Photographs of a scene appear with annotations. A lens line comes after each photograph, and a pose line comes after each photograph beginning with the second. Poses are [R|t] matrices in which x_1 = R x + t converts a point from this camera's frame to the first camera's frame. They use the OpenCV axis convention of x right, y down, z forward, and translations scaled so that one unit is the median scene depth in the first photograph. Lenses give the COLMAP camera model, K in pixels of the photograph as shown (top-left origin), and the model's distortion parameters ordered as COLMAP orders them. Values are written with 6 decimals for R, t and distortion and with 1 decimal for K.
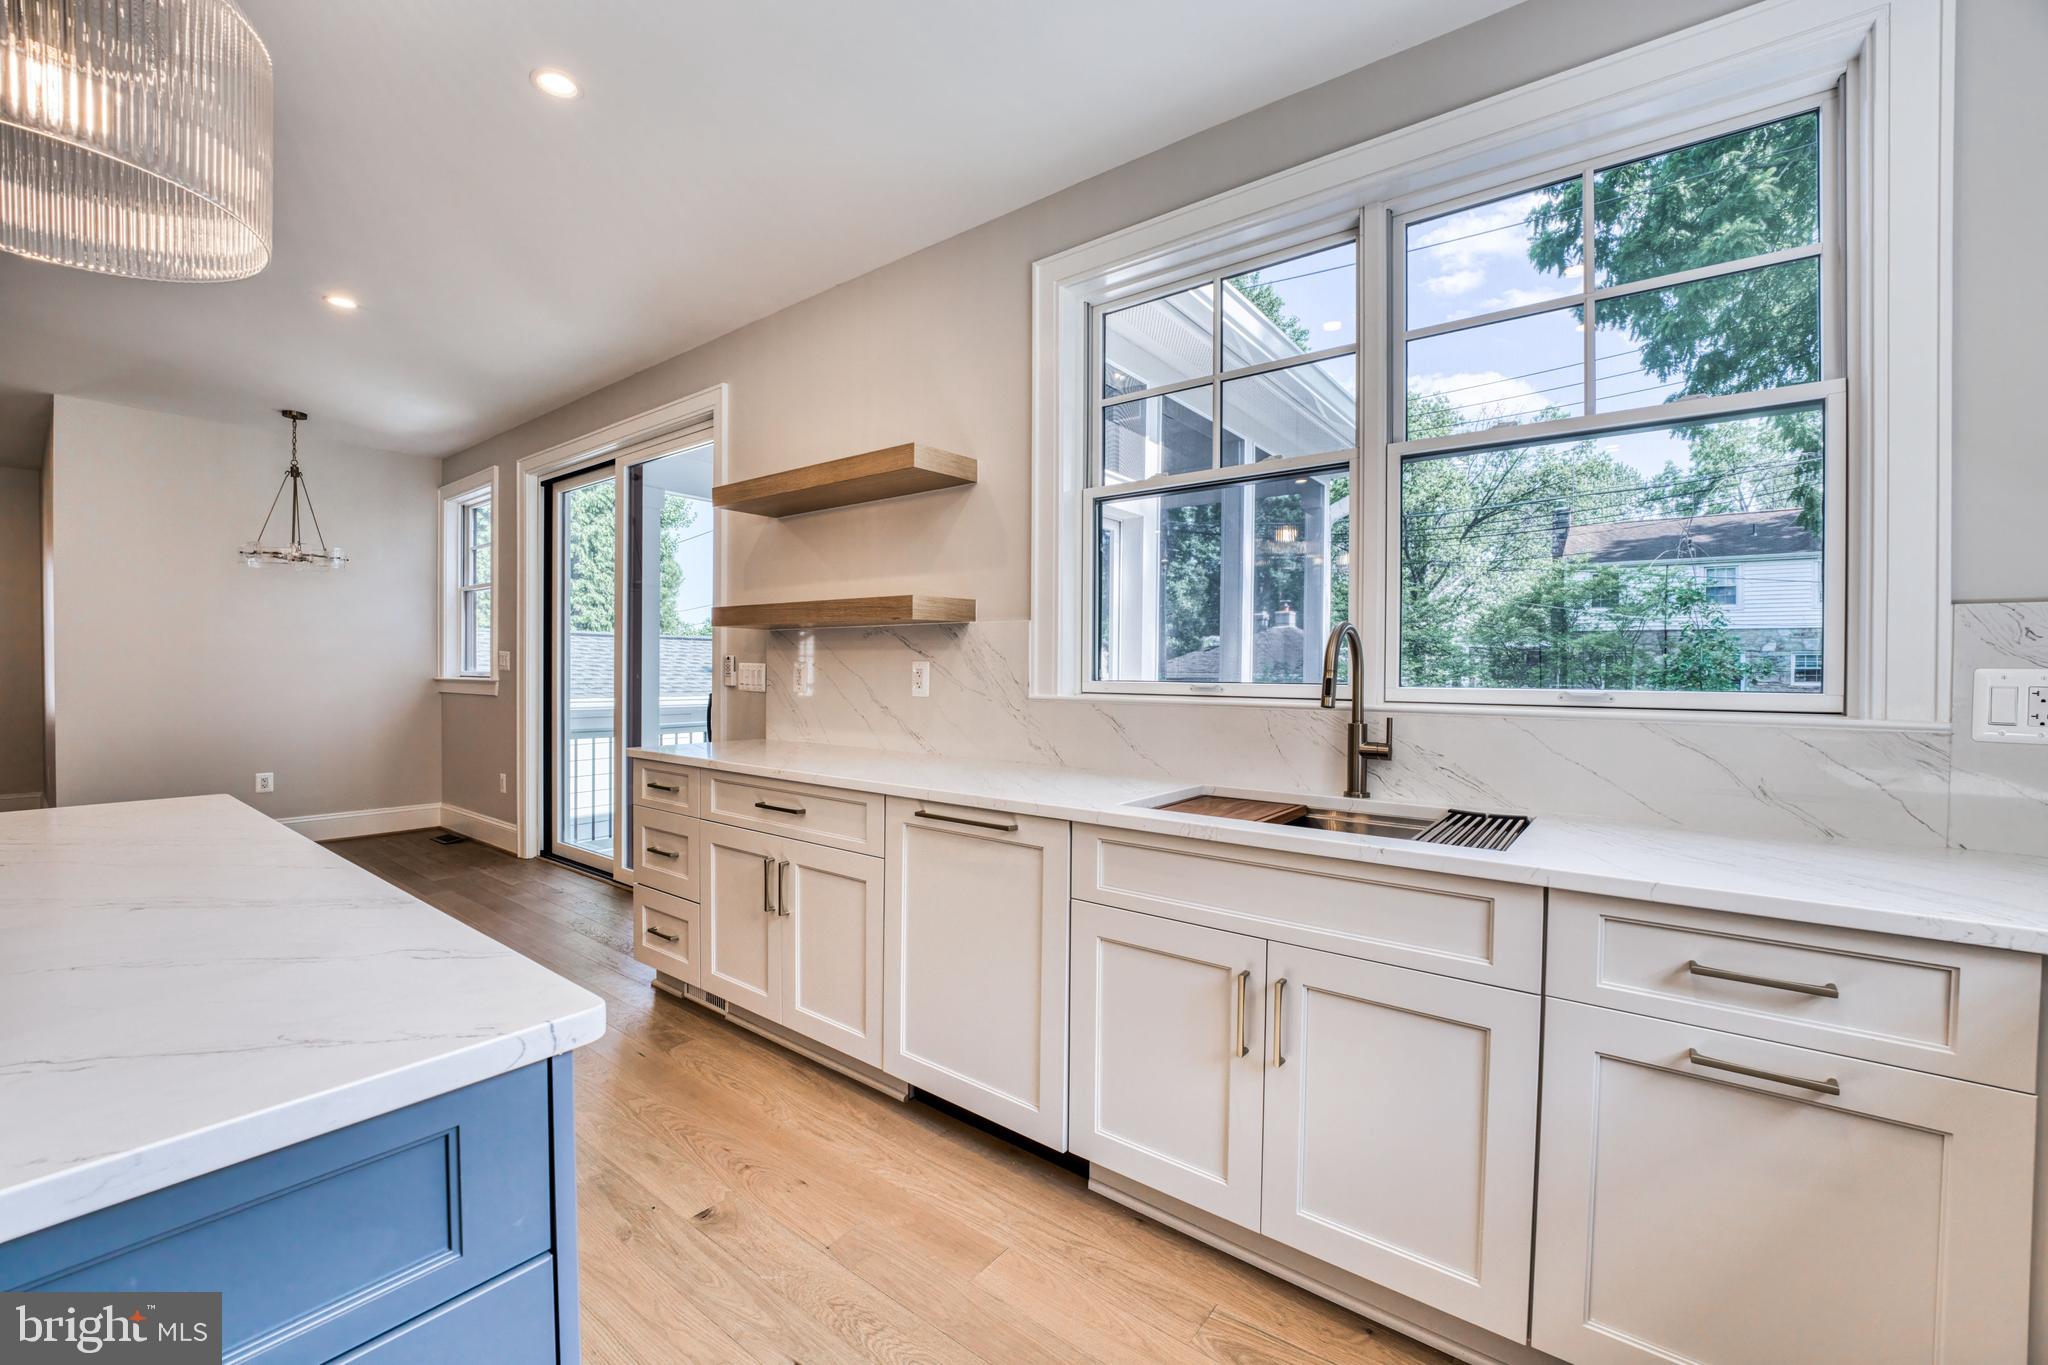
lens RADIAL K [[830.0, 0, 1024.0], [0, 830.0, 682.5], [0, 0, 1]] dist [-0.024205, 0.000387]
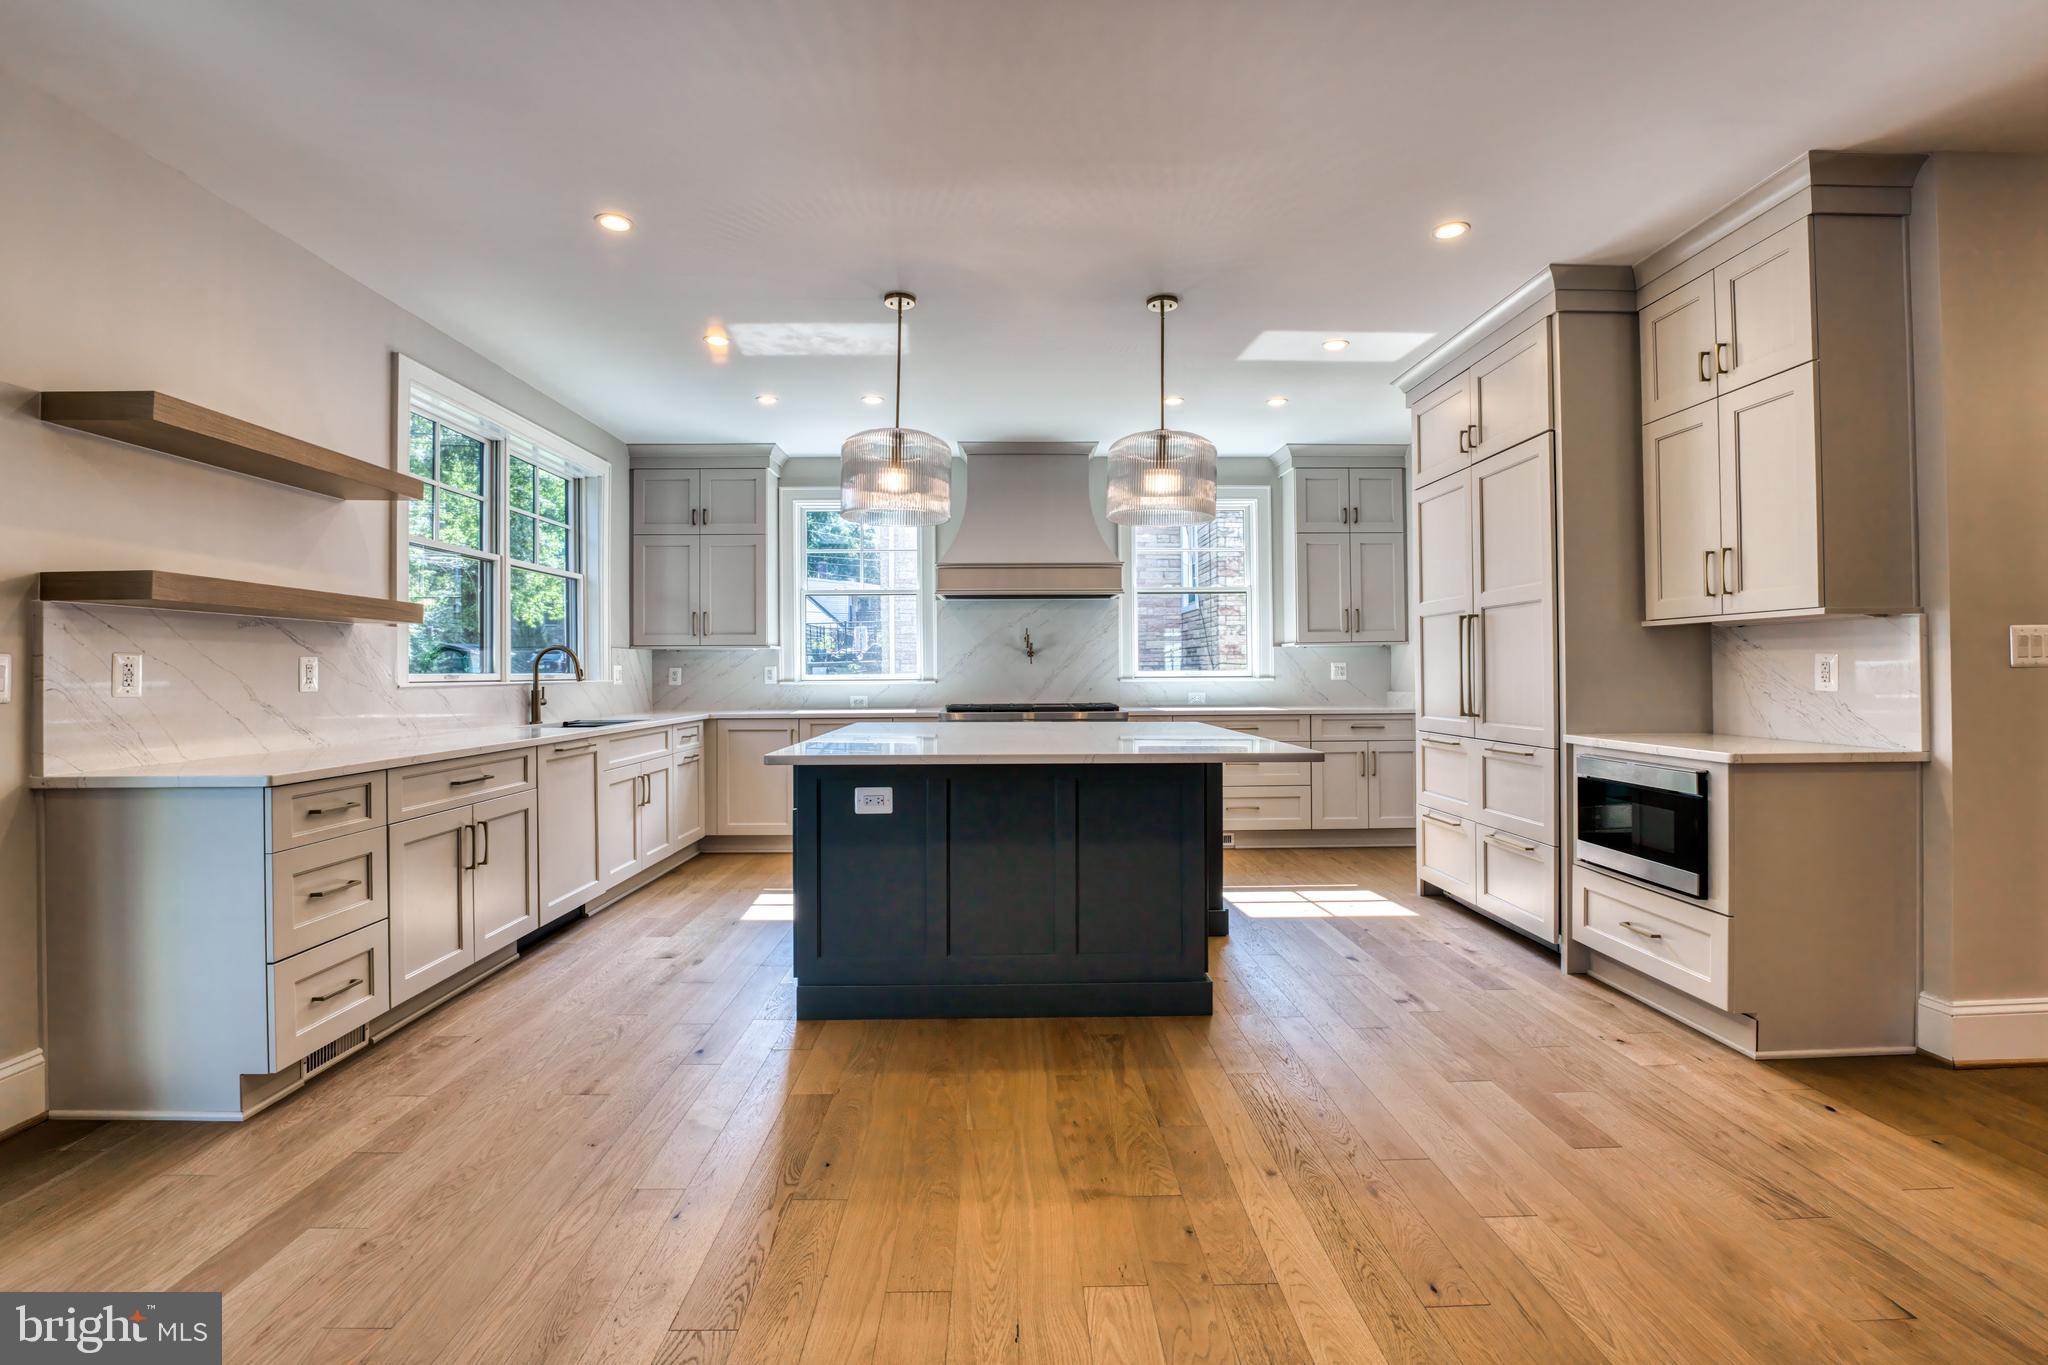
lens RADIAL K [[887.5, 0, 1019.5], [0, 887.5, 664.2], [0, 0, 1]] dist [-0.019527, 0.000161]
pose [[-0.629642, 0.003842, 0.776876, -1.462196], [0.014018, 0.999881, 0.006416, -0.010973], [-0.776759, 0.014930, -0.629621, 0.972056]]
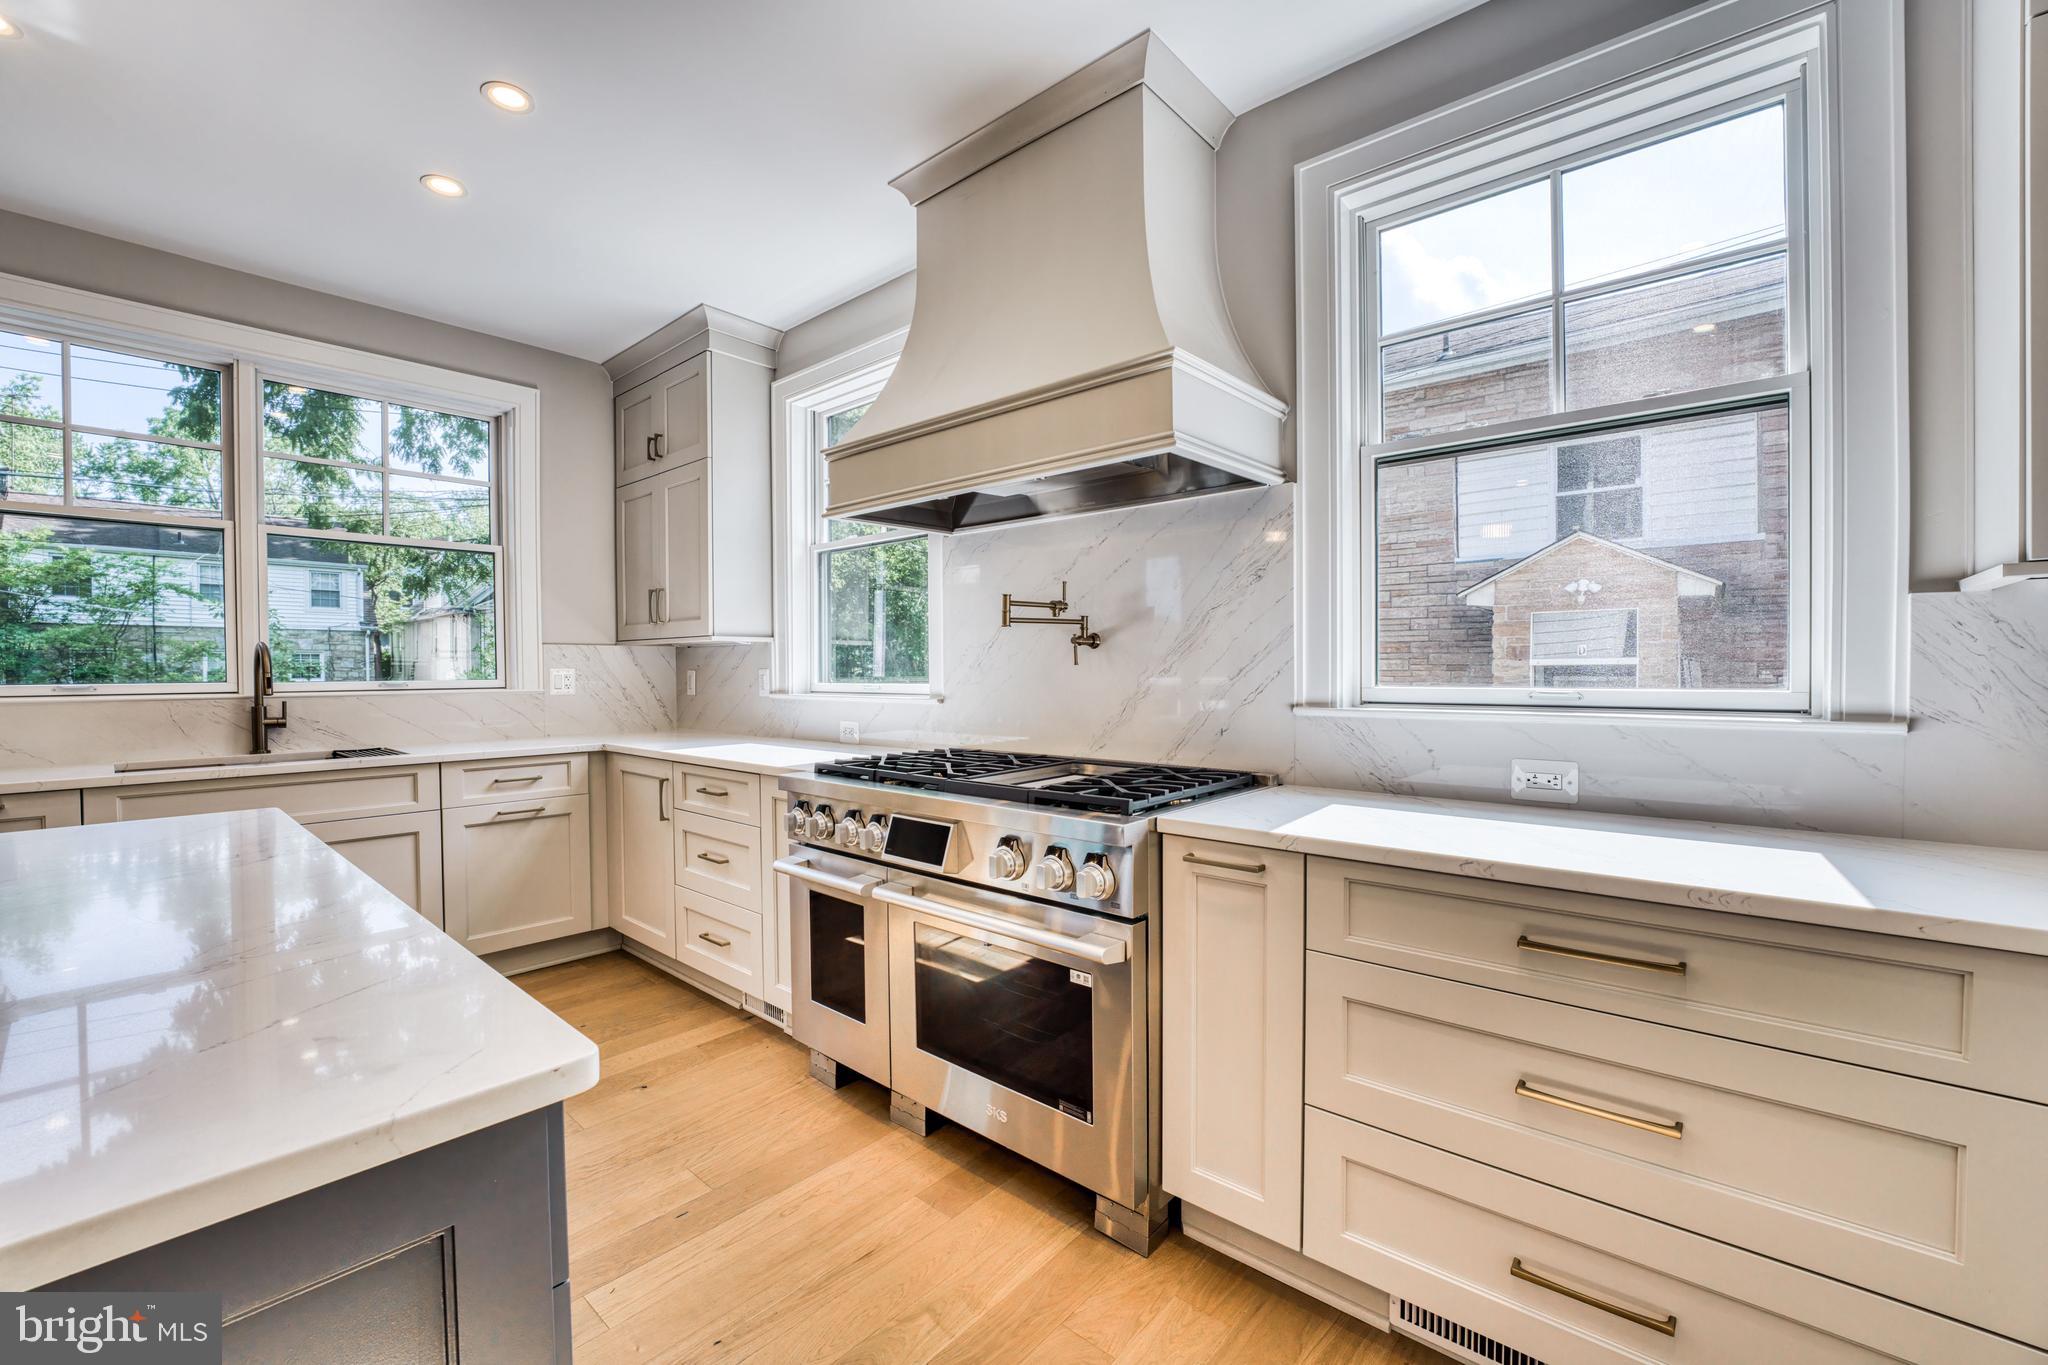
lens RADIAL K [[825.0, 0, 1032.4], [0, 825.0, 684.9], [0, 0, 1]] dist [-0.025542, 0.000236]
pose [[0.046805, -0.026329, 0.998557, -0.685208], [0.019952, 0.999478, 0.025418, -0.000306], [-0.998705, 0.018734, 0.047305, -0.346278]]
